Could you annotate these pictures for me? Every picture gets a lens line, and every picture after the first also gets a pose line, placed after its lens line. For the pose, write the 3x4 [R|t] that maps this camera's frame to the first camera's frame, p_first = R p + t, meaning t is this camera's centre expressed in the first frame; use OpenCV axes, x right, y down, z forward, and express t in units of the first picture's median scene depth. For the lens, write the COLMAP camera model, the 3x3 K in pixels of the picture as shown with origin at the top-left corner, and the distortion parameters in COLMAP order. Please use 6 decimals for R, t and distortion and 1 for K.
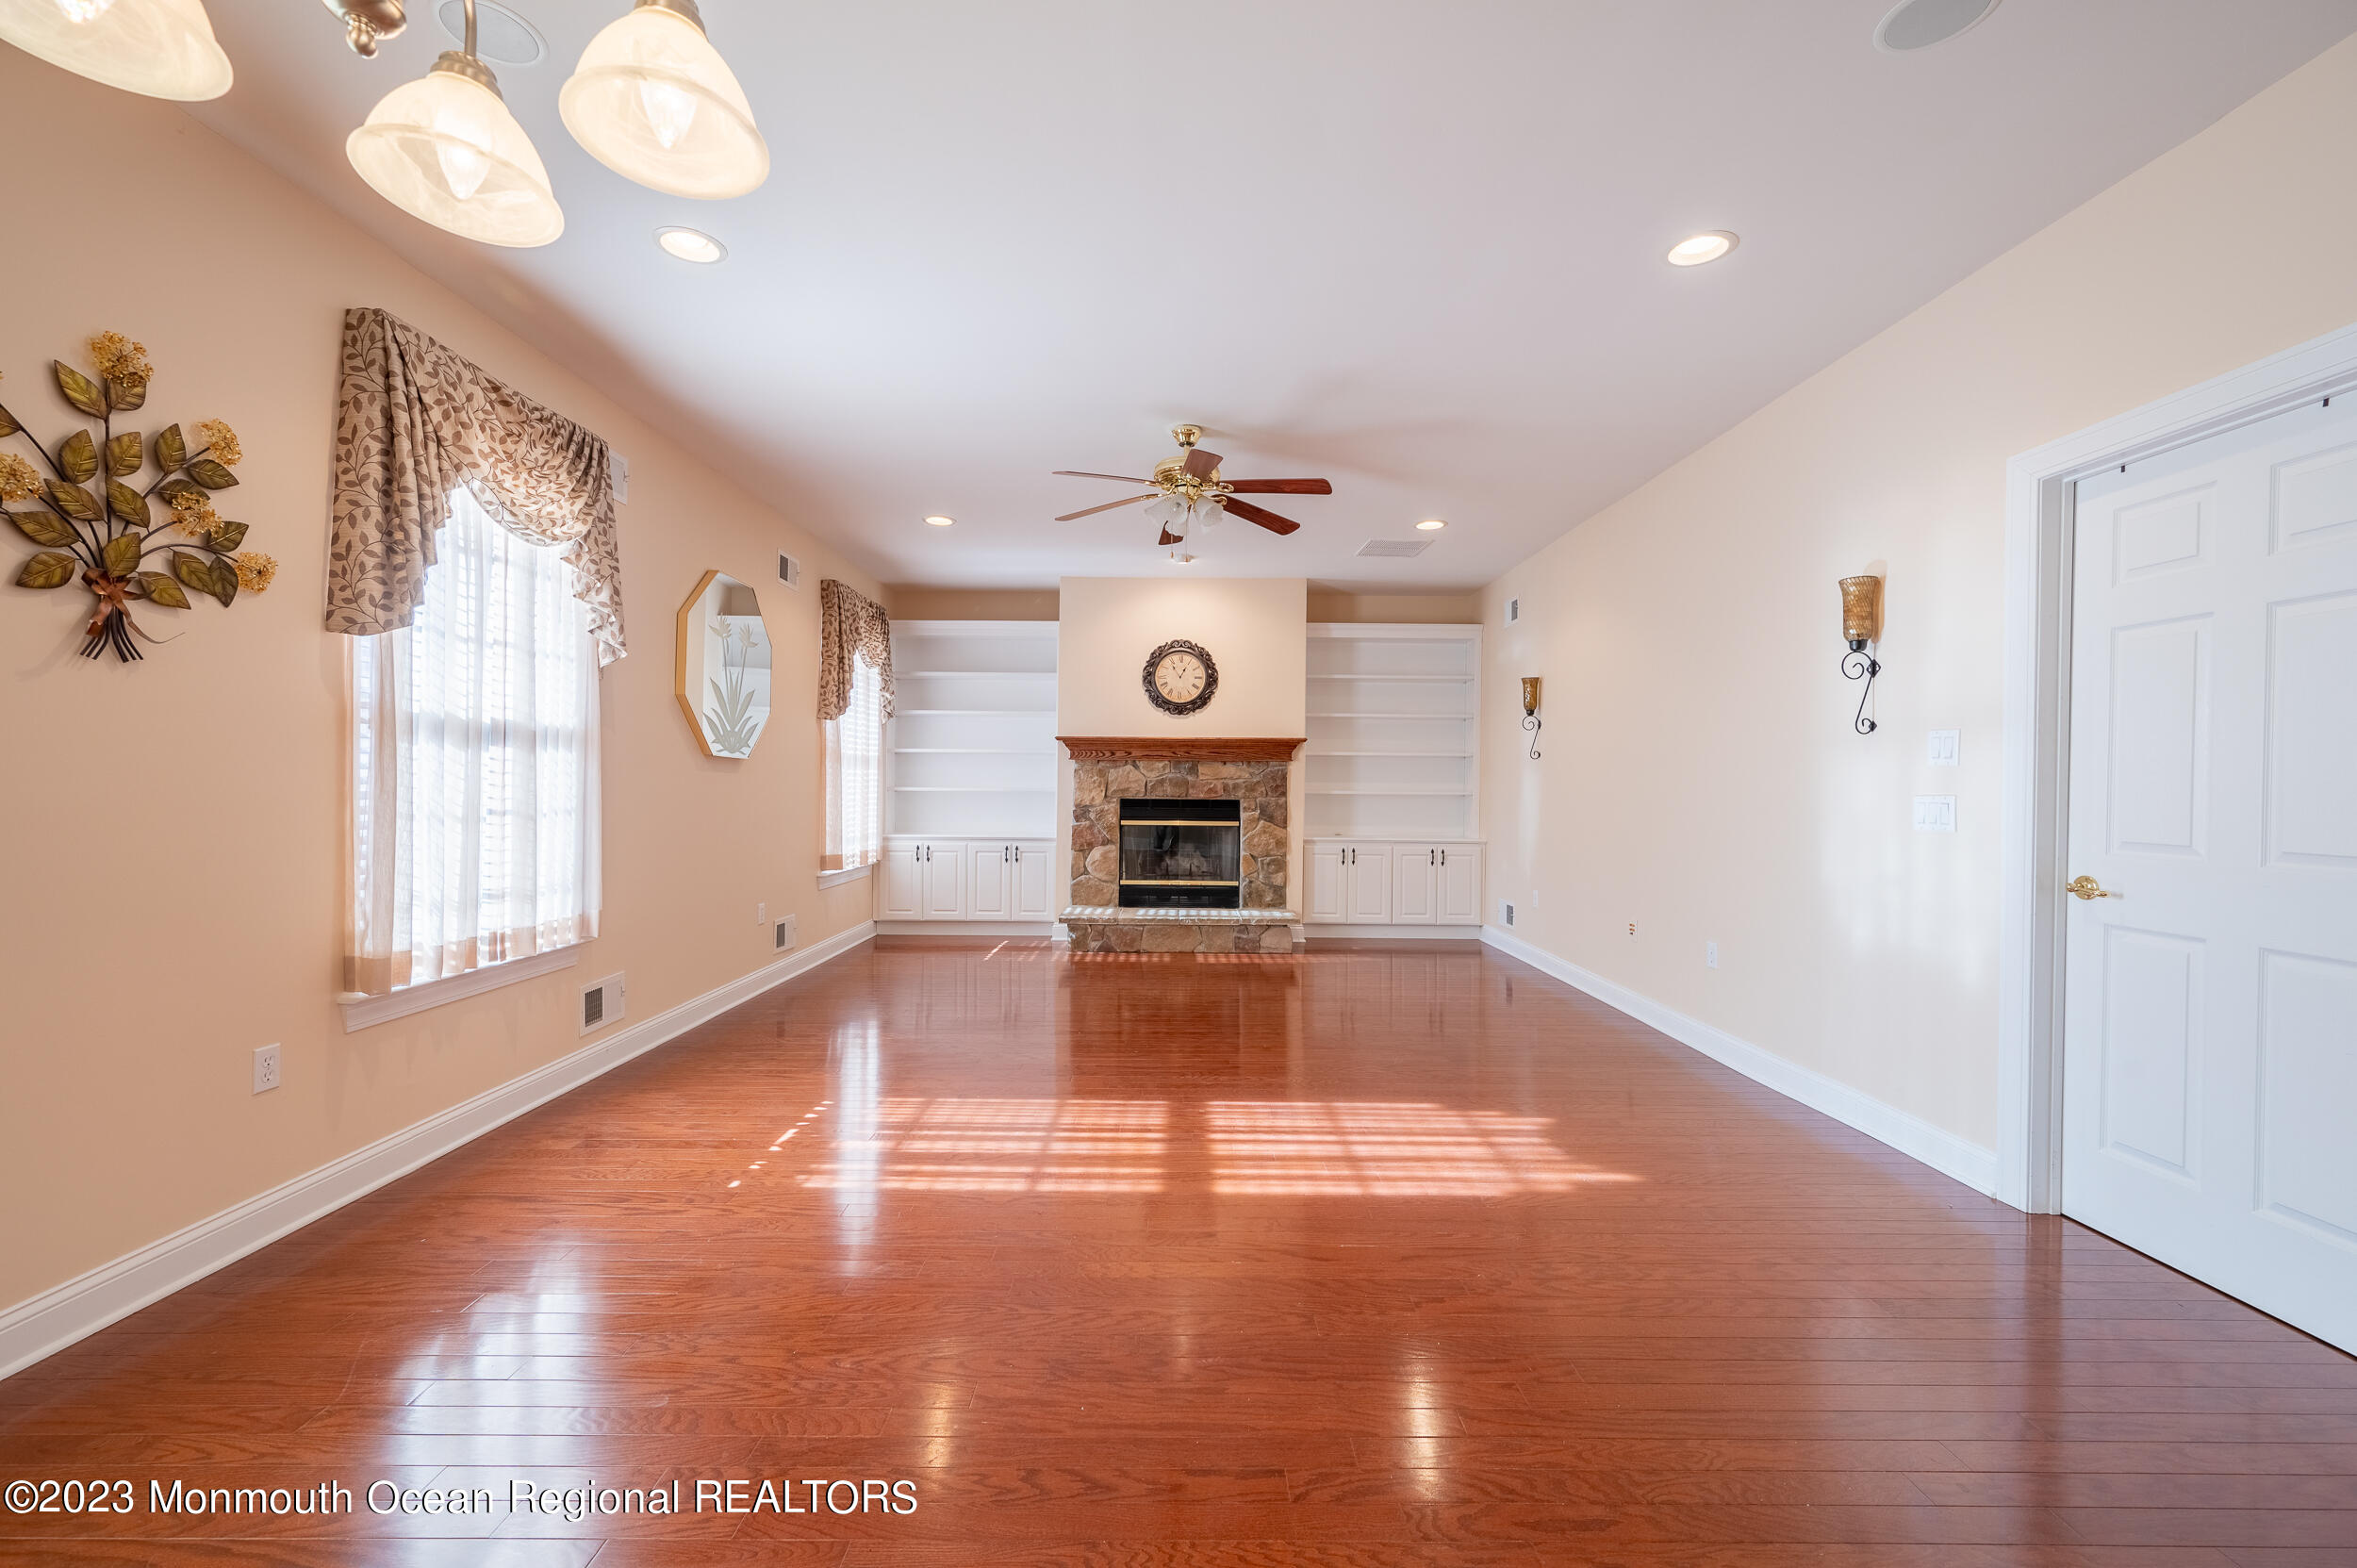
lens RADIAL K [[923.1, 0, 1178.5], [0, 923.1, 784.0], [0, 0, 1]] dist [-0.001390, -0.000261]
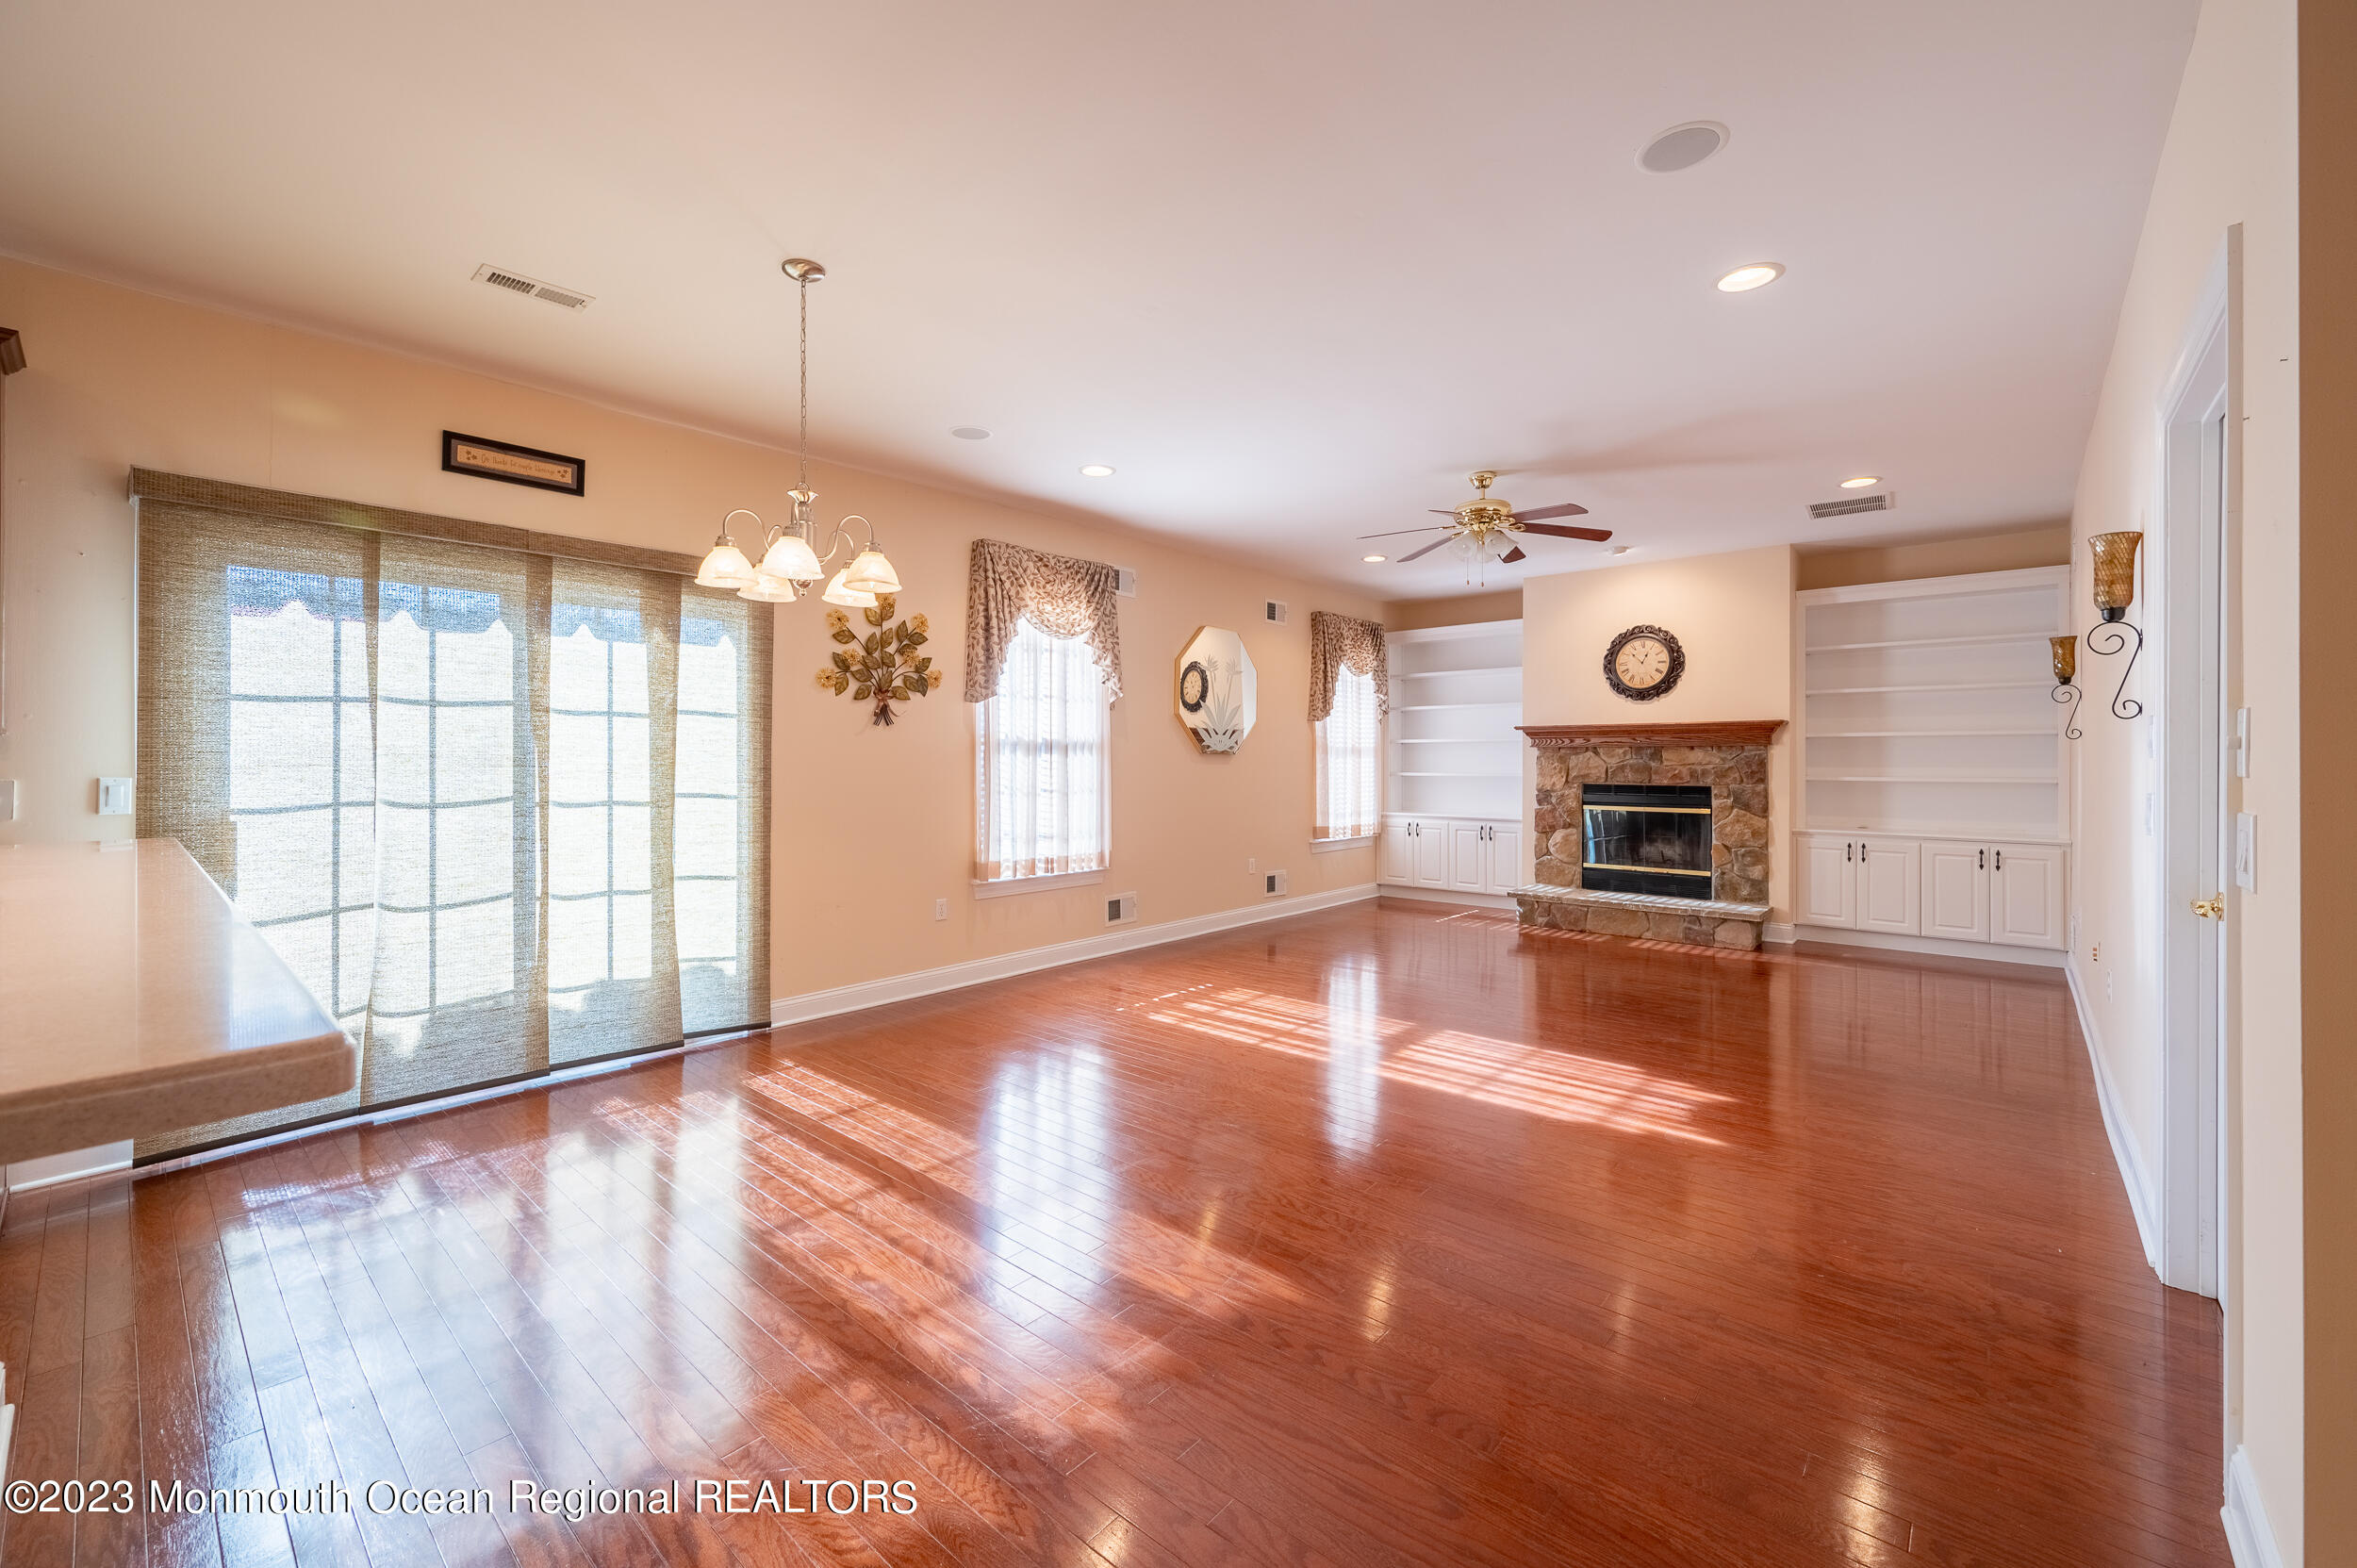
lens RADIAL K [[950.8, 0, 1184.5], [0, 950.8, 755.2], [0, 0, 1]] dist [0.000022, -0.000070]
pose [[0.754635, -0.011562, -0.656043, 0.324375], [0.005773, 0.999923, -0.010982, -0.007959], [0.656120, 0.004501, 0.754643, -0.107869]]
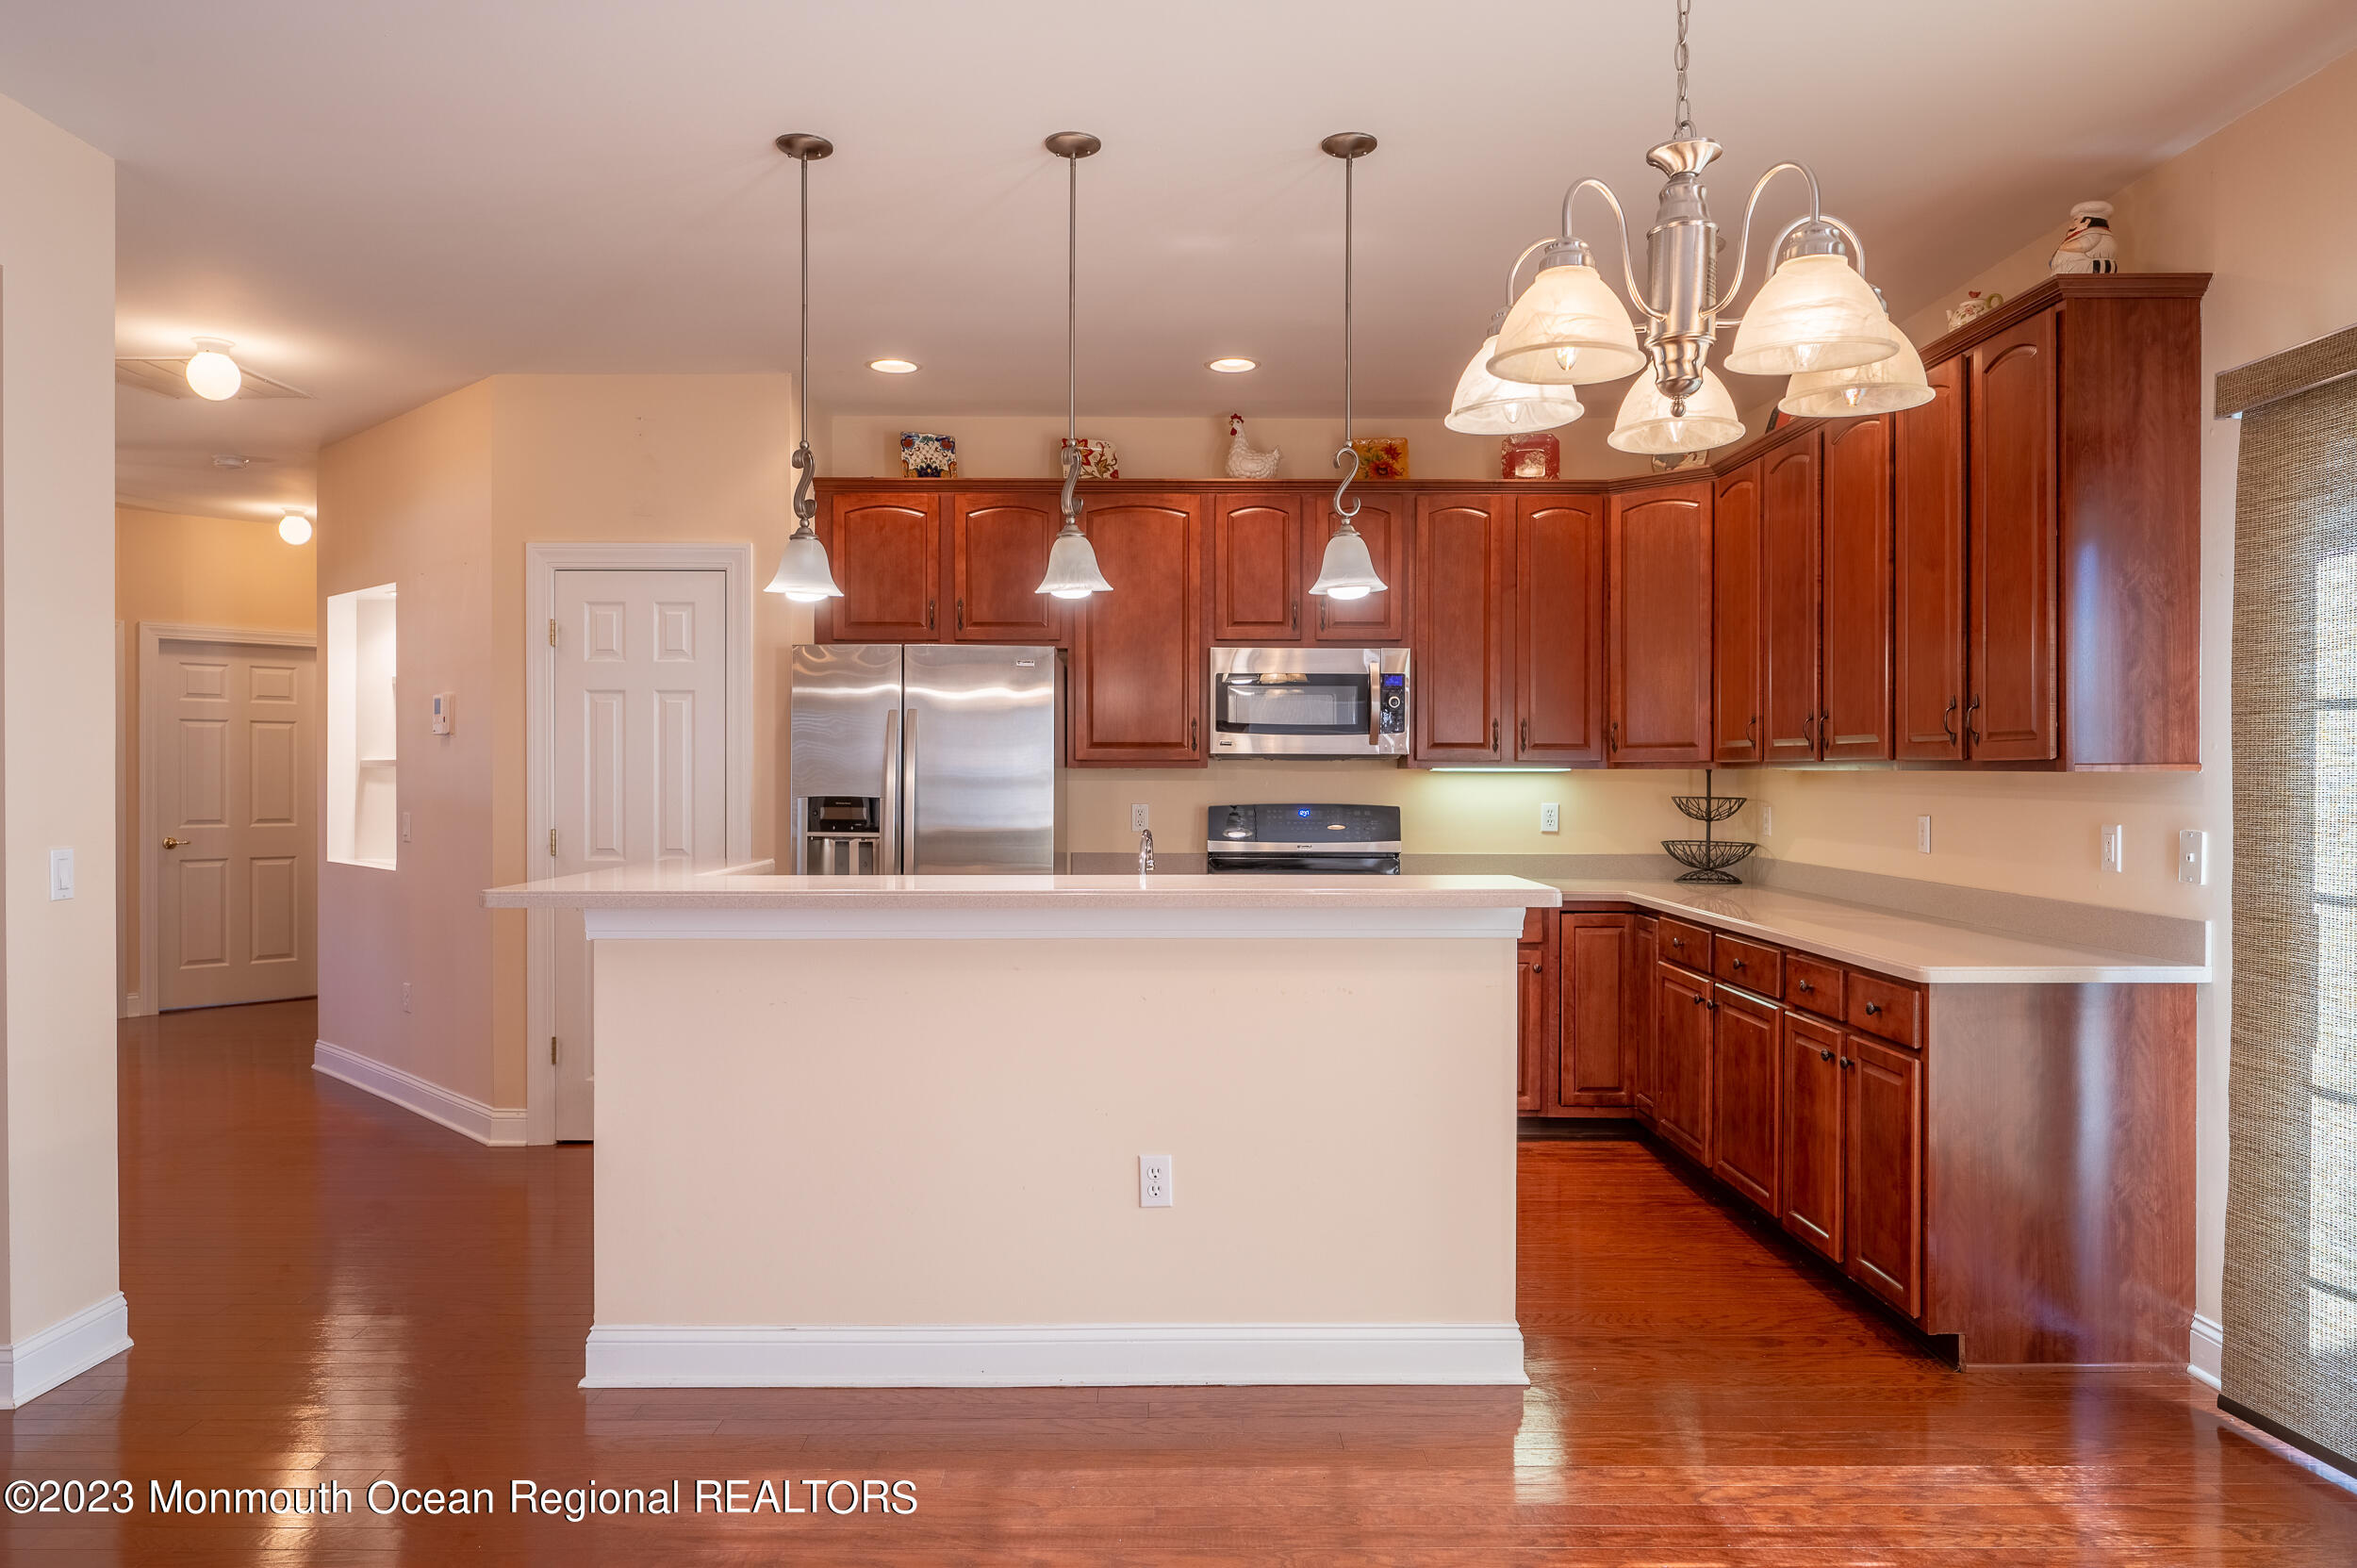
lens RADIAL K [[1530.1, 0, 1168.2], [0, 1530.1, 785.9], [0, 0, 1]] dist [0.000725, 0.000148]
pose [[-0.999956, -0.008701, -0.003437, -0.006317], [-0.008733, 0.999918, 0.009396, -0.022225], [0.003355, 0.009426, -0.999950, 0.391696]]
